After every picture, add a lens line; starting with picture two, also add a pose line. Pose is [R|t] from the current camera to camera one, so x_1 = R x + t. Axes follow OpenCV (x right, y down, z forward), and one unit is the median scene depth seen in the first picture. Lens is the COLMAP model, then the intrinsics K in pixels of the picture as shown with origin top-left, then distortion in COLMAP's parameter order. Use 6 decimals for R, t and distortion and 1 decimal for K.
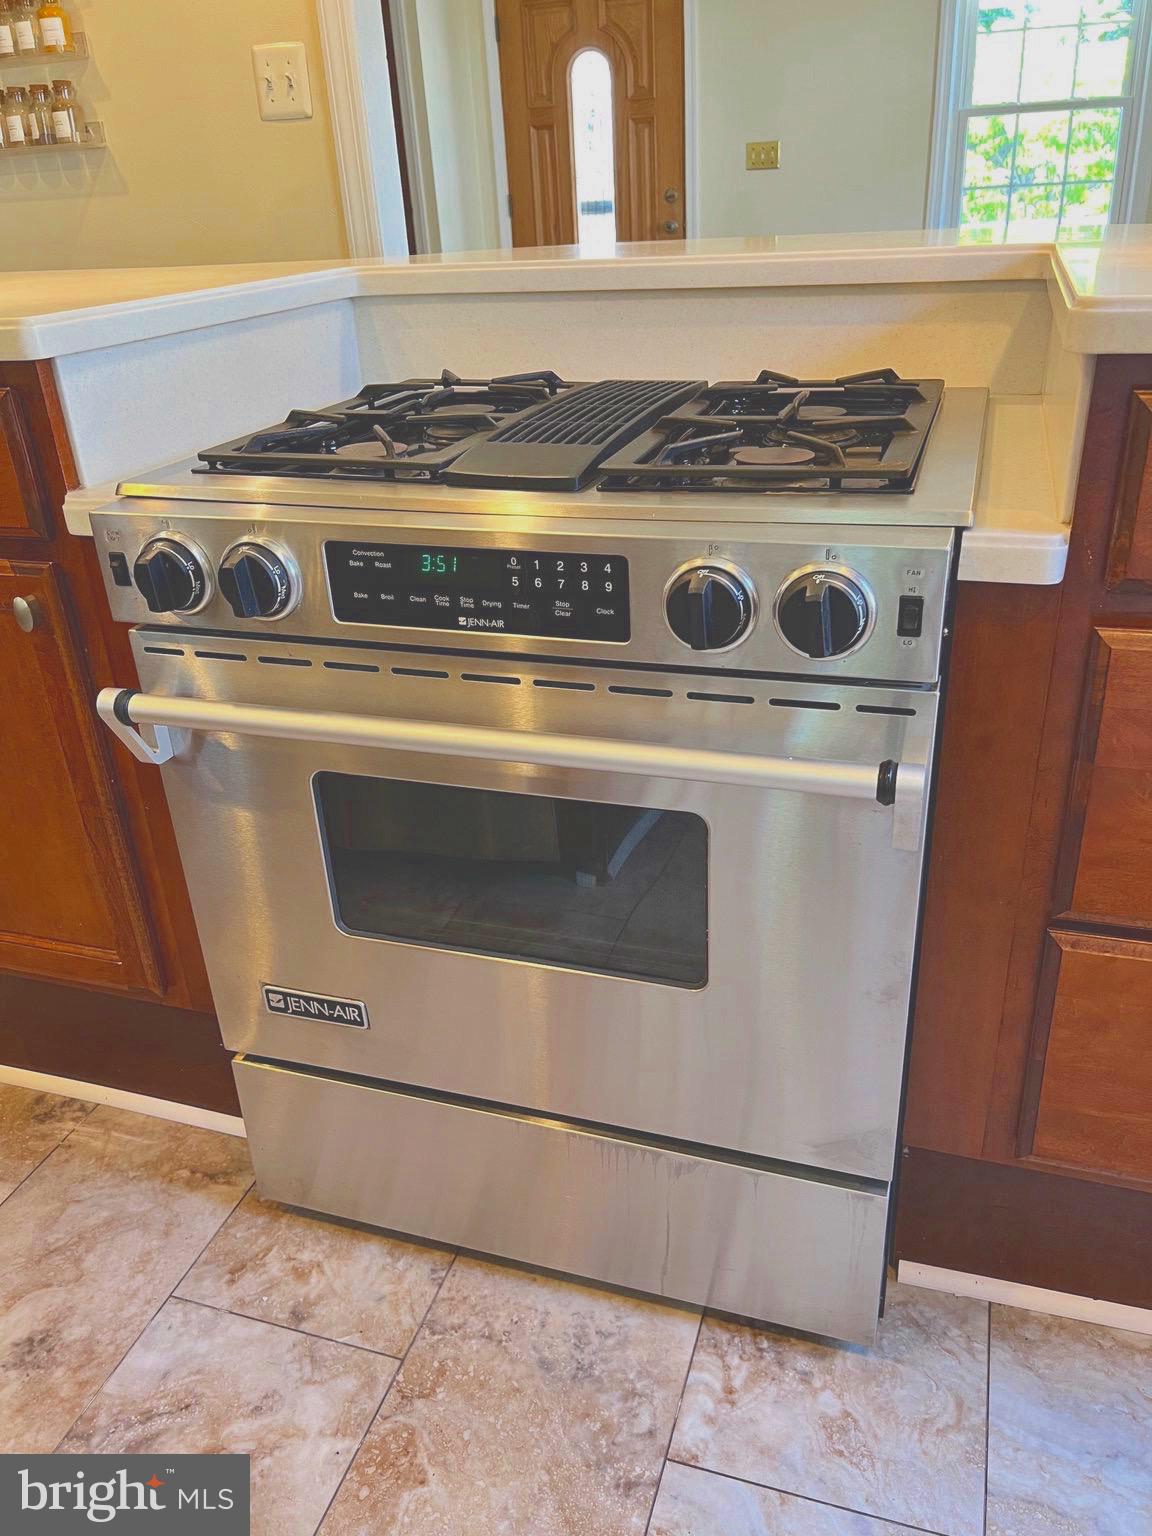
lens RADIAL K [[1166.7, 0, 576.0], [0, 1166.7, 768.0], [0, 0, 1]] dist [0.069212, -0.062350]
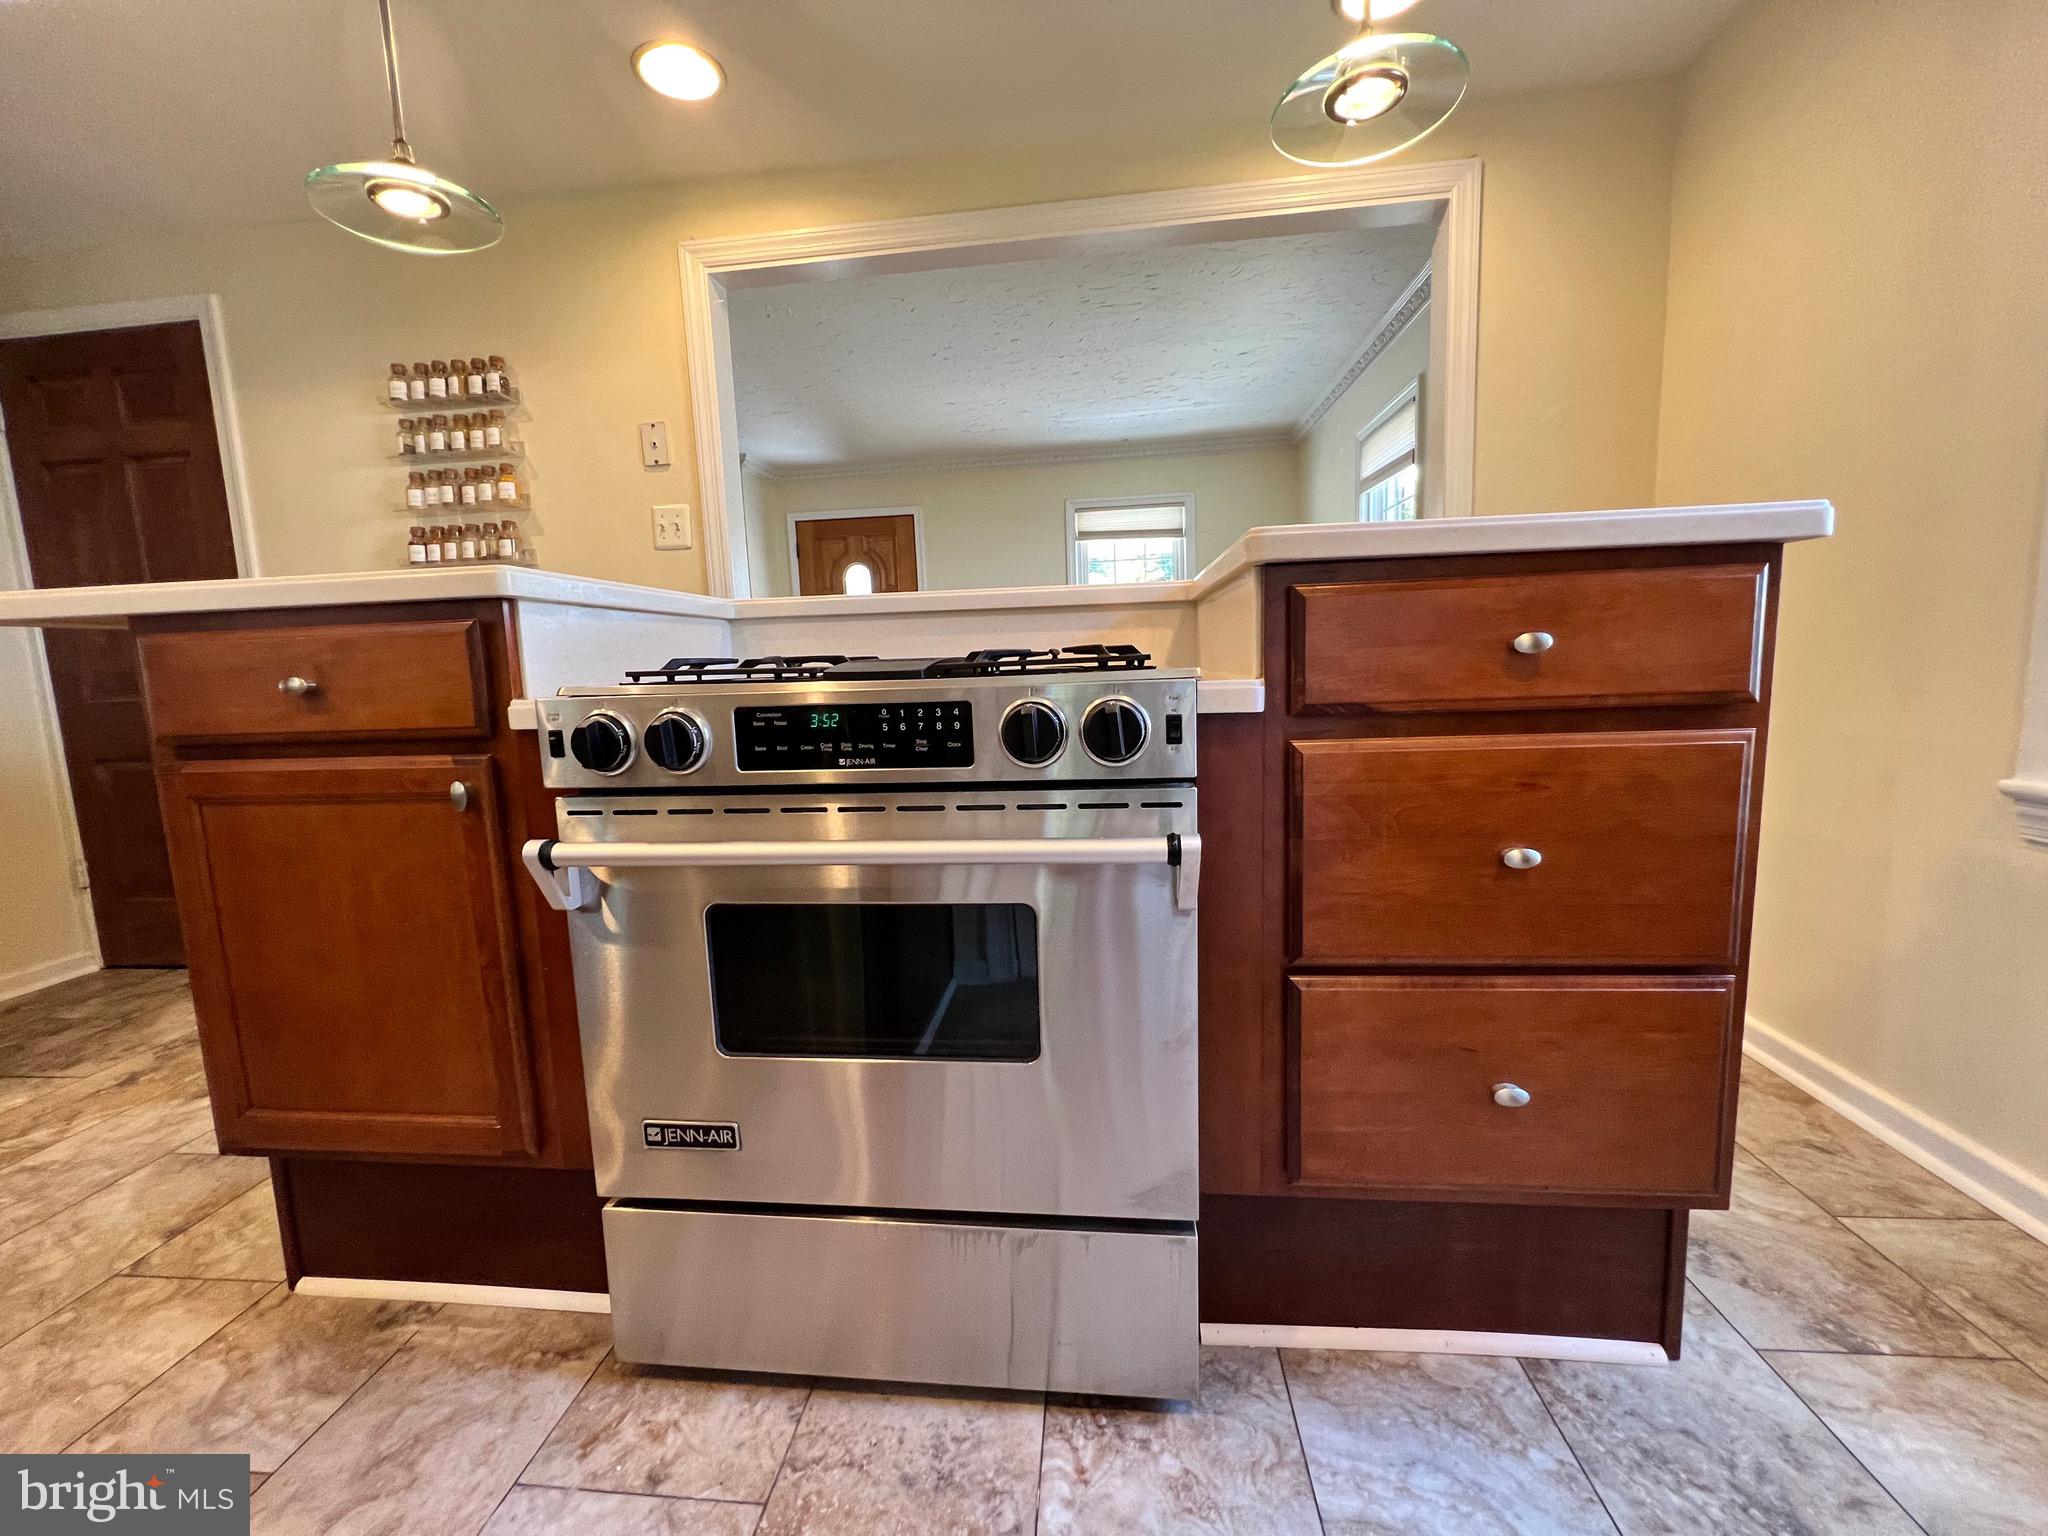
lens RADIAL K [[823.0, 0, 1012.8], [0, 823.0, 764.2], [0, 0, 1]] dist [0.014201, 0.000455]
pose [[0.978394, -0.012546, 0.206370, -0.078560], [0.080465, 0.942568, -0.324178, 0.150046], [-0.190451, 0.333779, 0.923212, 0.084842]]
